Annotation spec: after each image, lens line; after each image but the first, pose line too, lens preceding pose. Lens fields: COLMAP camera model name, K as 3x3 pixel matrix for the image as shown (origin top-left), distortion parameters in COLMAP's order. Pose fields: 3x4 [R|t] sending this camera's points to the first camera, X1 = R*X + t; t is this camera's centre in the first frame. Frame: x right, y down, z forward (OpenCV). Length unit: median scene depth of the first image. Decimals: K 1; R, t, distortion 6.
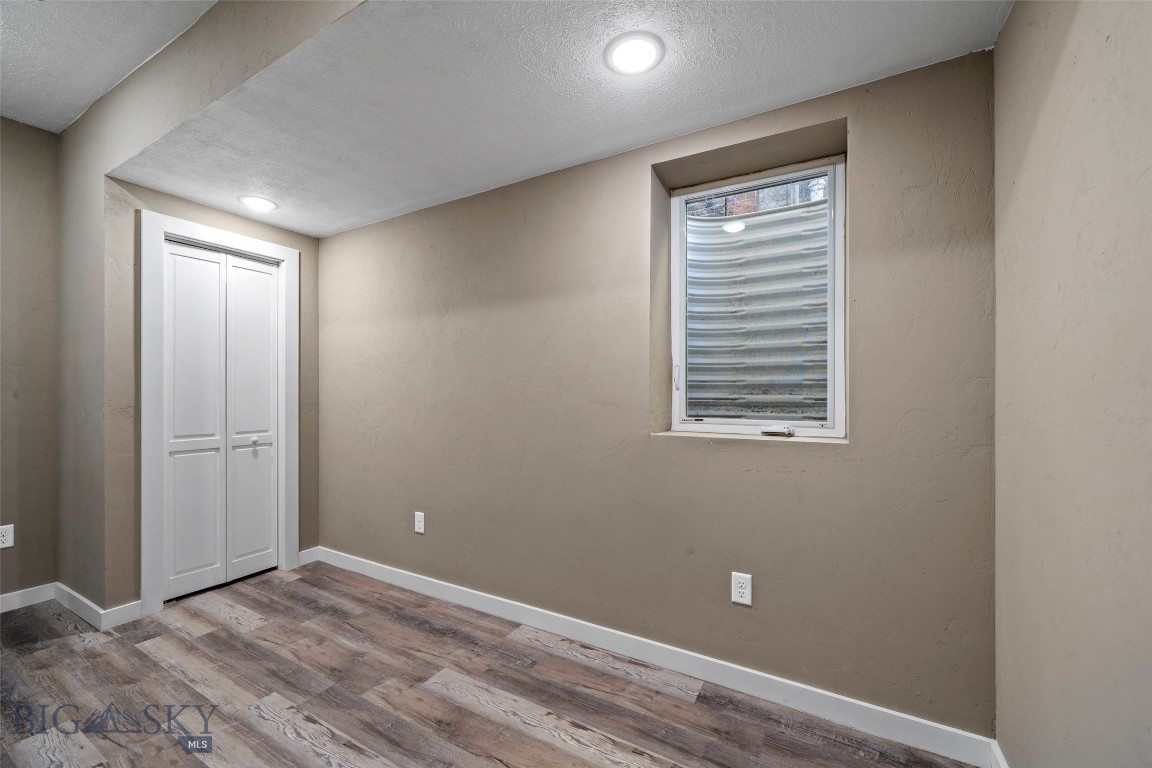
lens RADIAL K [[460.3, 0, 565.9], [0, 460.3, 381.8], [0, 0, 1]] dist [-0.001989, 0.000647]
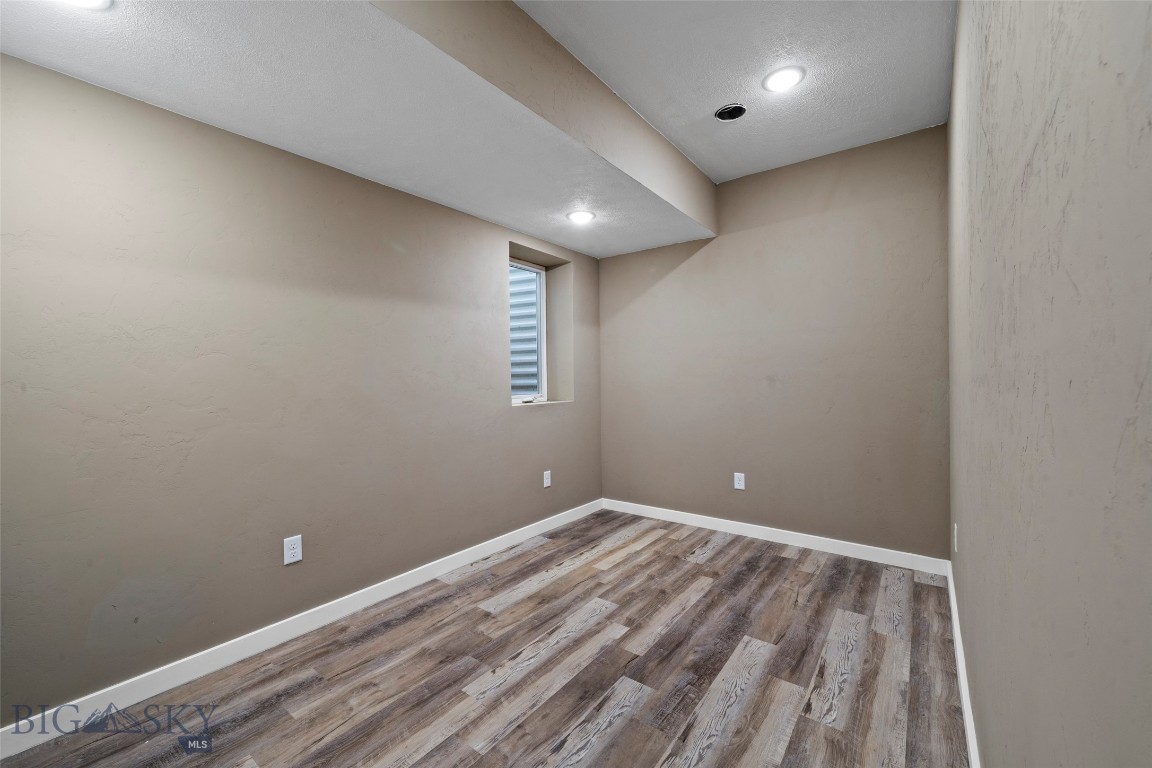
lens RADIAL K [[460.3, 0, 572.0], [0, 460.3, 375.4], [0, 0, 1]] dist [-0.001989, 0.000647]
pose [[0.129411, 0.004511, 0.991581, -1.257897], [-0.005146, 0.999979, -0.003878, 0.008736], [-0.991578, -0.004601, 0.129431, 0.515597]]
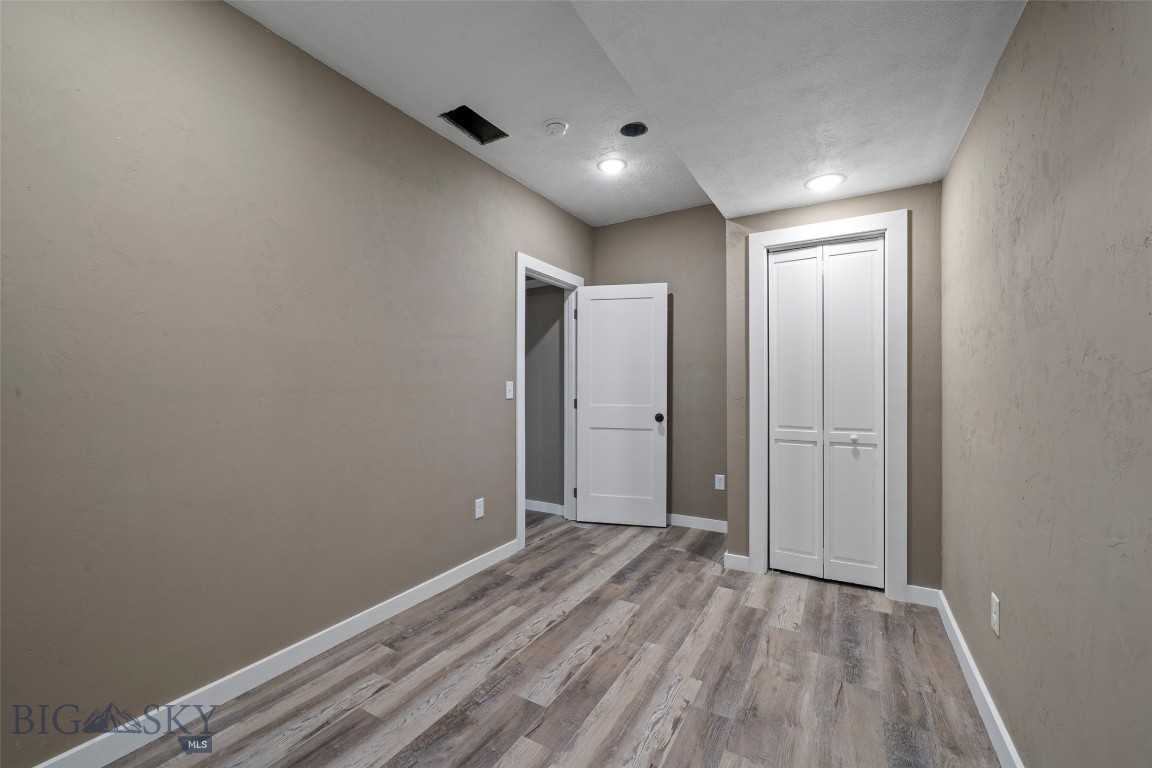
lens RADIAL K [[460.3, 0, 577.4], [0, 460.3, 385.3], [0, 0, 1]] dist [-0.001989, 0.000647]
pose [[0.005781, -0.000133, -0.999983, 0.305871], [0.023627, 0.999721, 0.000004, 0.010314], [0.999704, -0.023626, 0.005783, 0.586186]]
